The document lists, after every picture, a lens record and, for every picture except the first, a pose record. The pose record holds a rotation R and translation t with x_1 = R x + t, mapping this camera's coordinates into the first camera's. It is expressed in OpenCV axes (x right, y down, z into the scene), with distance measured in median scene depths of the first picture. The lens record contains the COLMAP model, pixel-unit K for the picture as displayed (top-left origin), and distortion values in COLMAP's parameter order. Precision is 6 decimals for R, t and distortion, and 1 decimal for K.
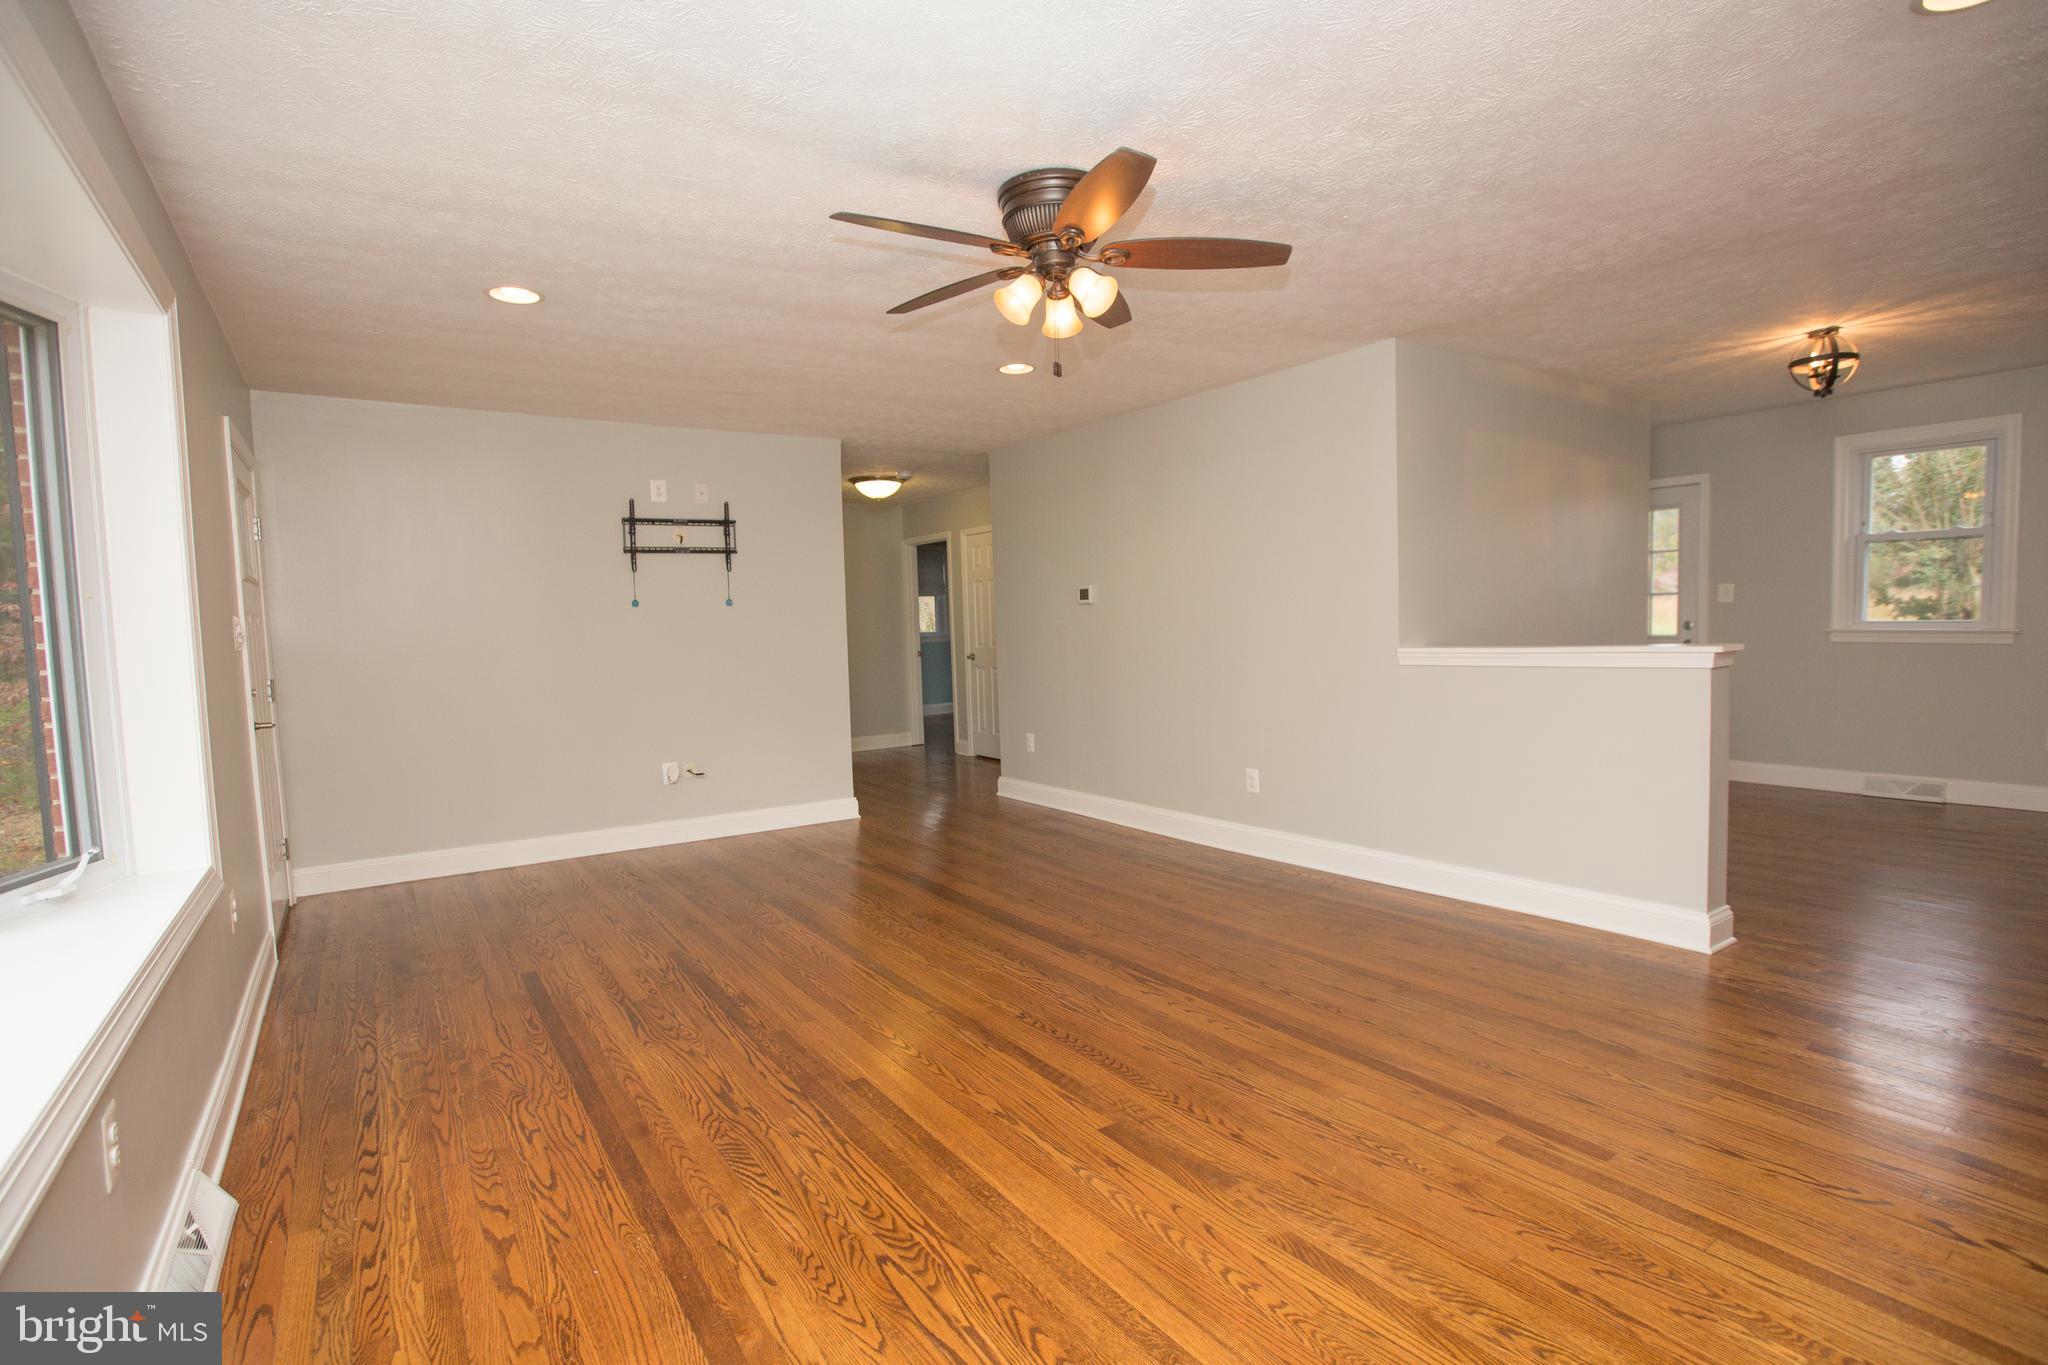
lens RADIAL K [[963.3, 0, 1016.0], [0, 963.3, 681.3], [0, 0, 1]] dist [-0.061727, 0.024440]
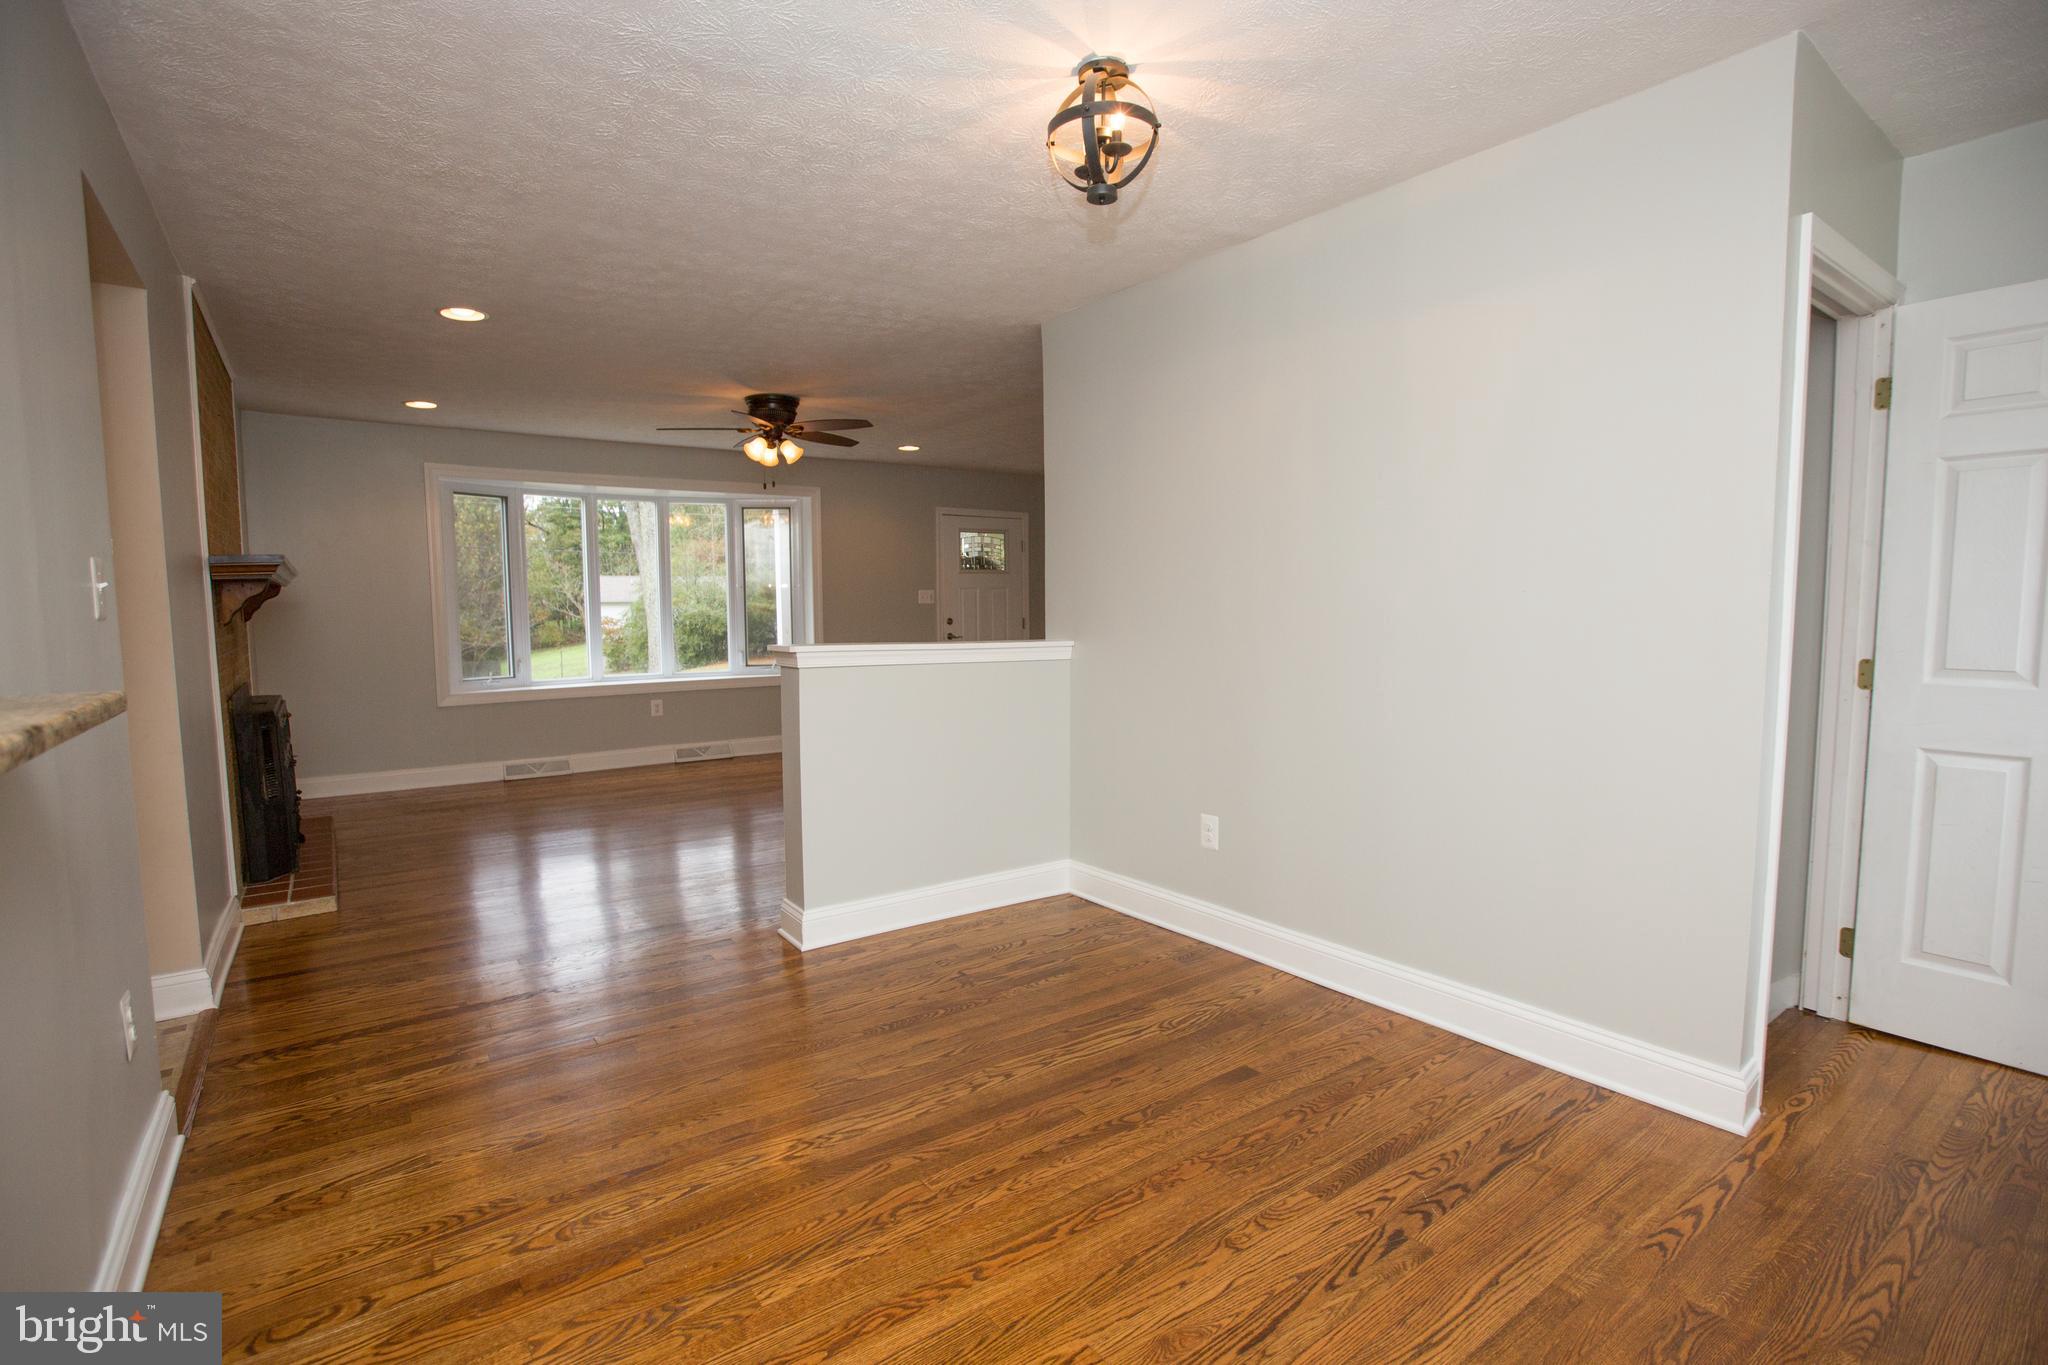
lens RADIAL K [[963.3, 0, 1016.0], [0, 963.3, 681.3], [0, 0, 1]] dist [-0.061727, 0.024440]
pose [[0.029207, 0.112413, -0.993232, 1.948218], [-0.057125, 0.992220, 0.110619, -0.141883], [0.997940, 0.053507, 0.035401, 1.311371]]
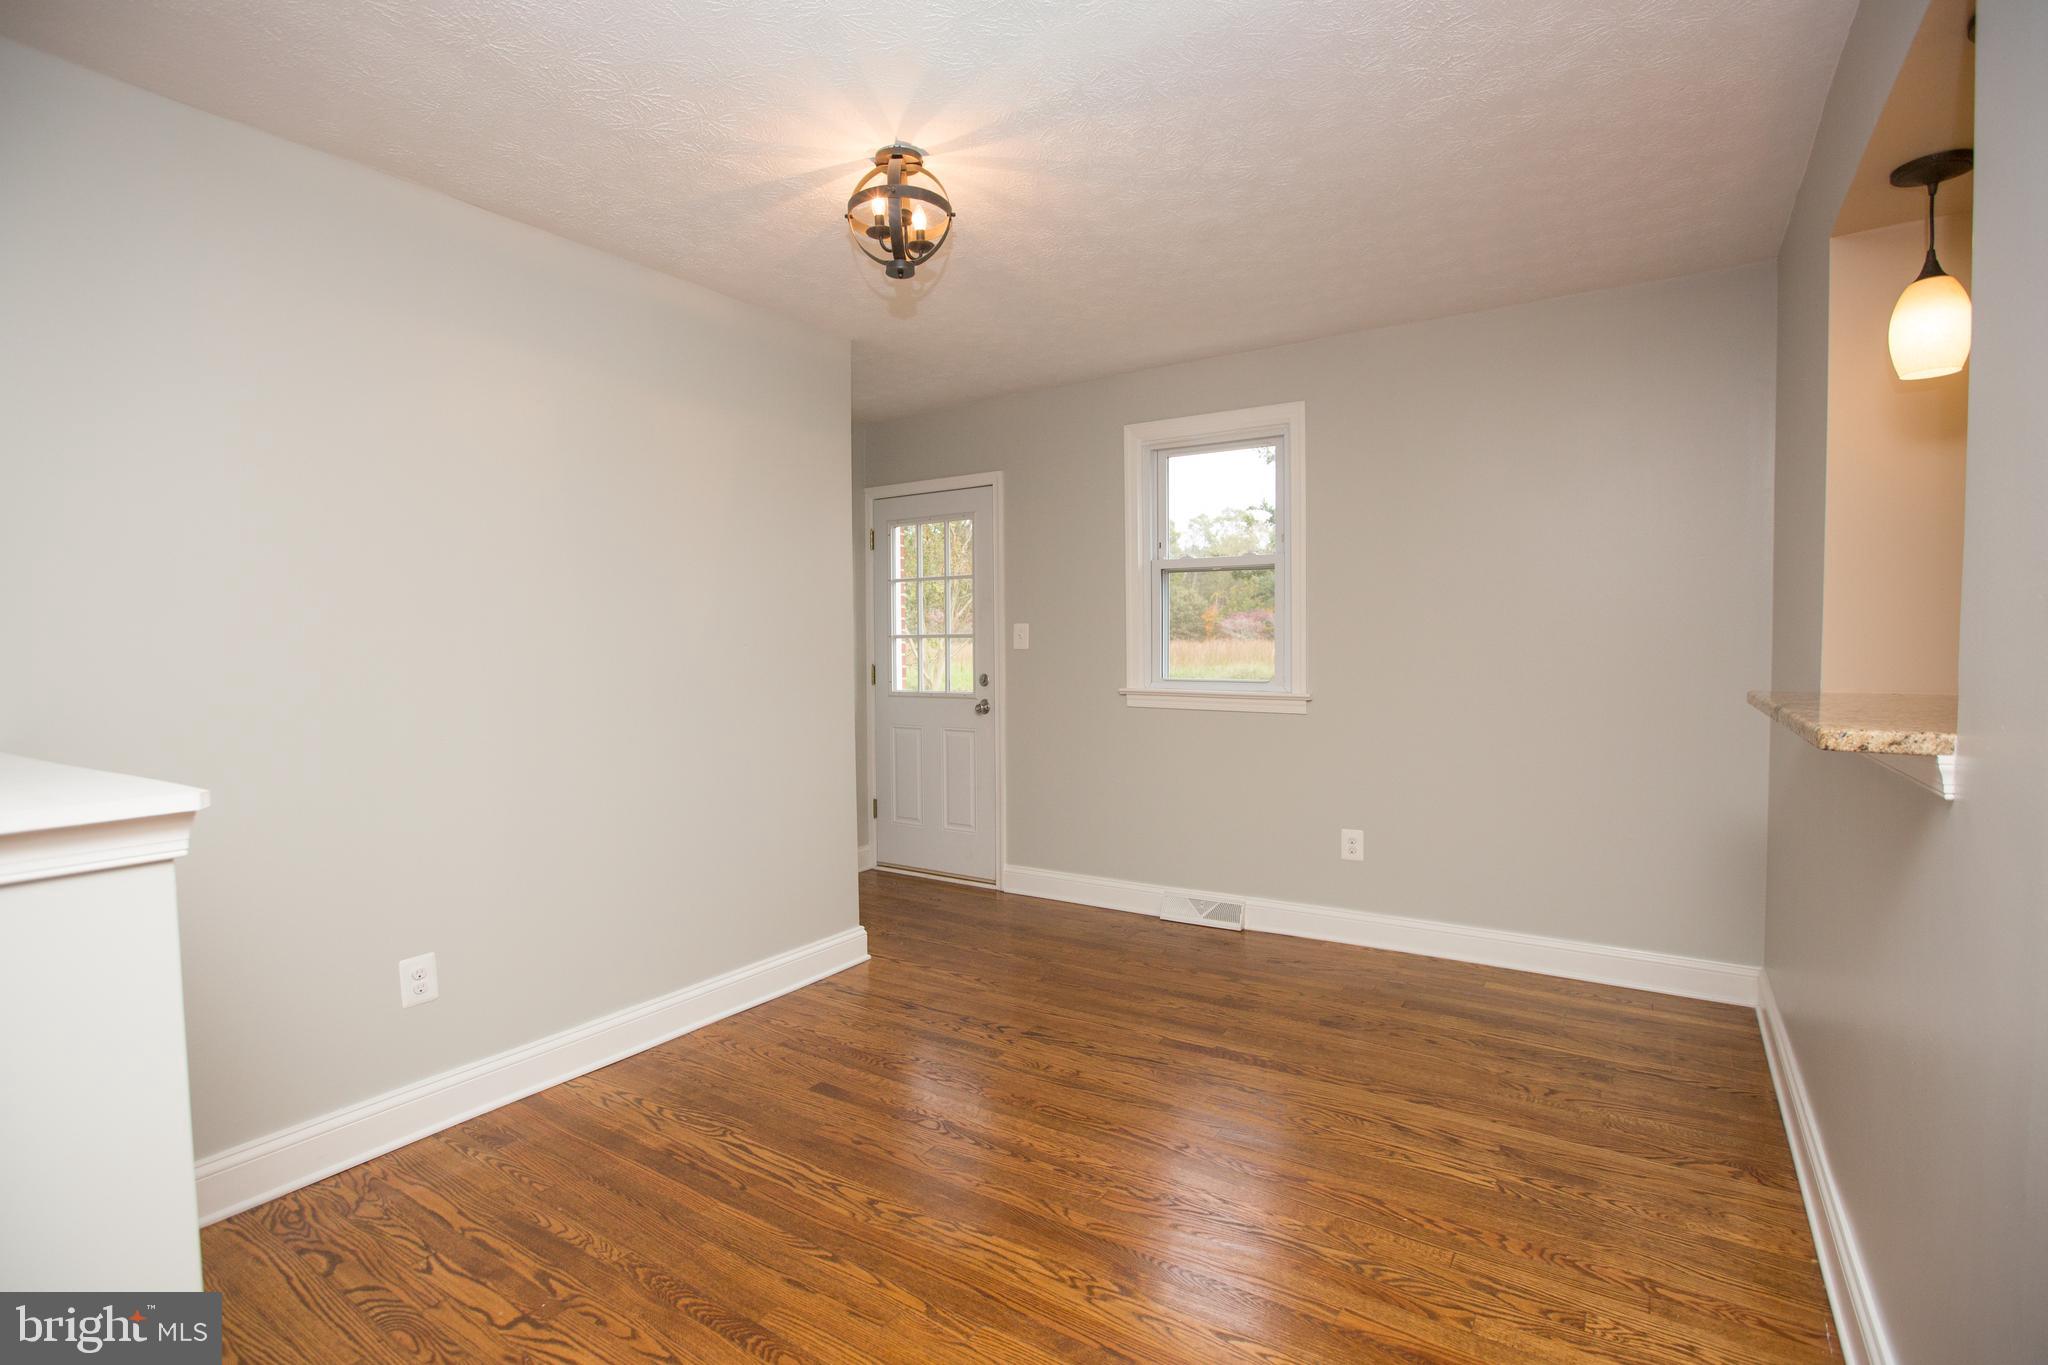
lens RADIAL K [[963.3, 0, 1016.0], [0, 963.3, 681.3], [0, 0, 1]] dist [-0.061727, 0.024440]
pose [[0.929983, 0.006588, 0.367543, 1.006881], [0.005004, 0.999520, -0.030577, -0.076873], [-0.367568, 0.030275, 0.929504, 0.648548]]
